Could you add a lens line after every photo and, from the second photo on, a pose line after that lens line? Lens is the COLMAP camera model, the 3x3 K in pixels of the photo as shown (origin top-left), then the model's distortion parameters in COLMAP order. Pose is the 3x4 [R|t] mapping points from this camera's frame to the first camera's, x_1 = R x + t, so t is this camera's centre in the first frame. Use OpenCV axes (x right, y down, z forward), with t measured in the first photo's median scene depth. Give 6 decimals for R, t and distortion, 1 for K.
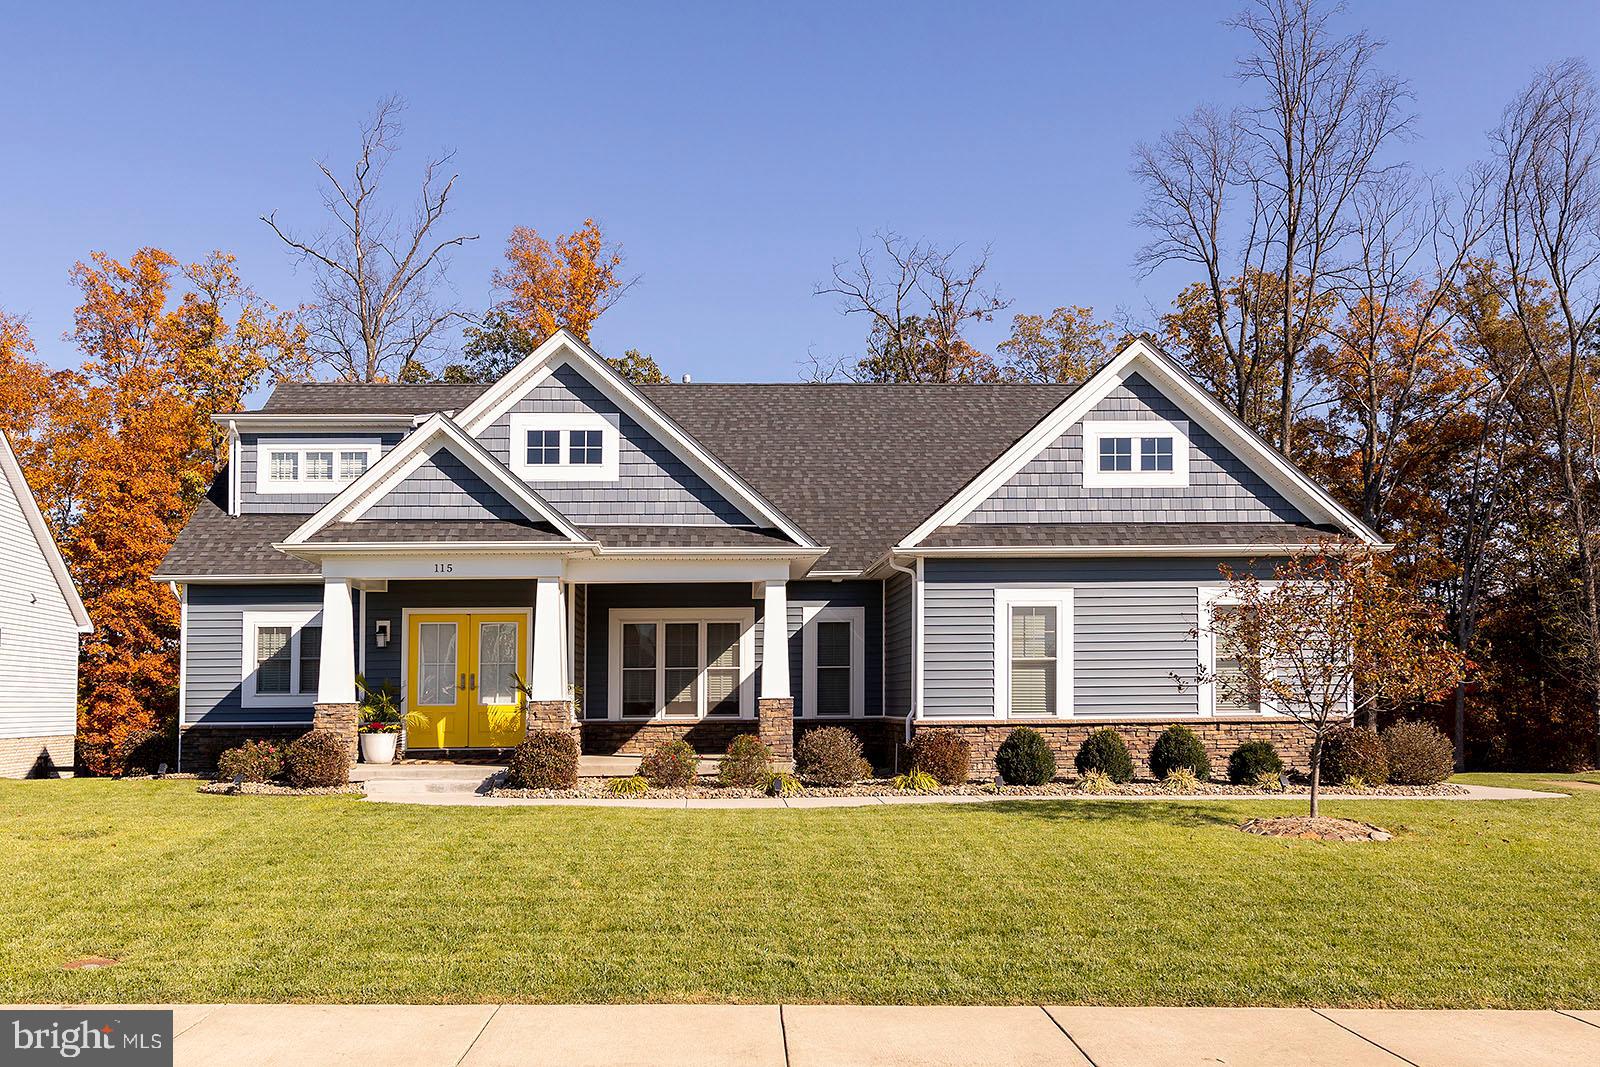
lens RADIAL K [[1647.0, 0, 897.6], [0, 1647.0, 182.4], [0, 0, 1]] dist [0.006714, 0.009477]
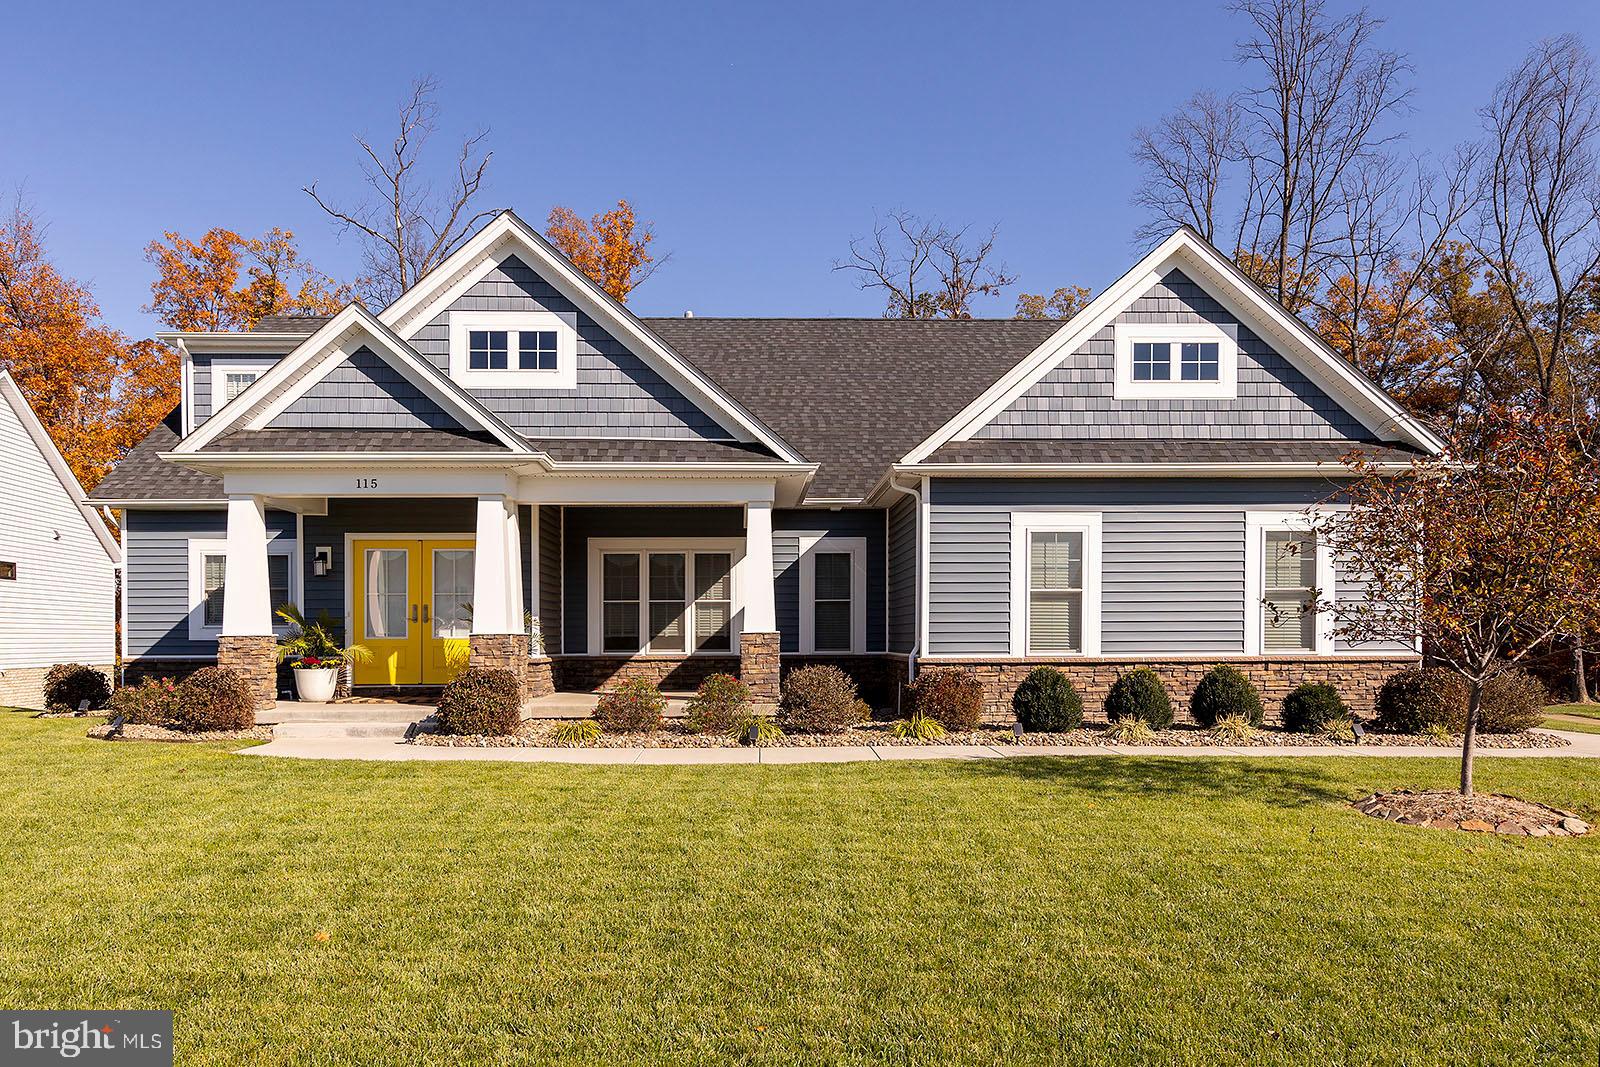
lens RADIAL K [[1346.6, 0, 878.1], [0, 1346.6, 406.2], [0, 0, 1]] dist [0.009831, 0.005765]
pose [[0.999605, -0.000435, -0.028085, 0.008393], [0.004219, 0.990862, 0.134810, 0.092842], [0.027769, -0.134876, 0.990473, 0.294349]]
